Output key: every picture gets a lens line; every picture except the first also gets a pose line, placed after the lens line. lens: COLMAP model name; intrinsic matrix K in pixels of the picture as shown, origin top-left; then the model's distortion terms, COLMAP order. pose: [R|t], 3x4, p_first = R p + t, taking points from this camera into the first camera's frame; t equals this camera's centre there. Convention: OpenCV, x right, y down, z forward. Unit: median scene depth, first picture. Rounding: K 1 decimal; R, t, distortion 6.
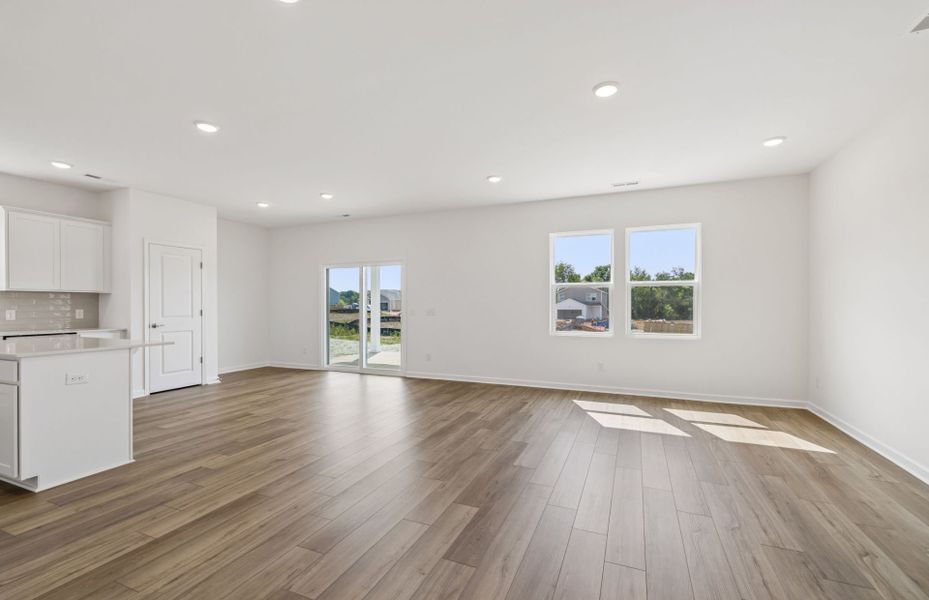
lens RADIAL K [[401.4, 0, 463.1], [0, 401.4, 307.0], [0, 0, 1]] dist [0.002837, 0.000475]
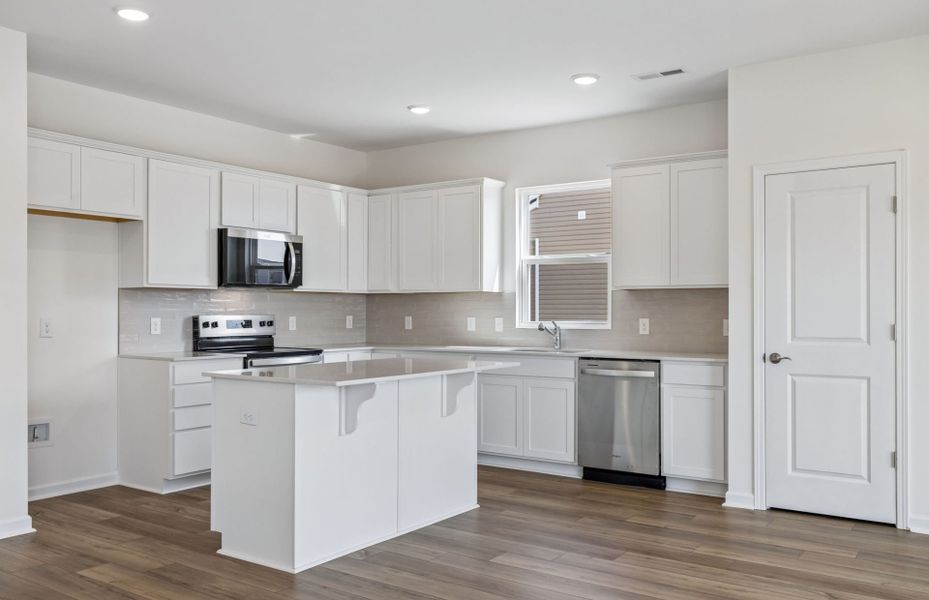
lens RADIAL K [[795.2, 0, 464.5], [0, 795.2, 300.0], [0, 0, 1]] dist [0.002294, -0.000627]
pose [[-0.208010, -0.010896, -0.978066, 0.133734], [-0.003642, 0.999940, -0.010365, -0.005653], [0.978120, 0.001406, -0.208037, 0.684270]]
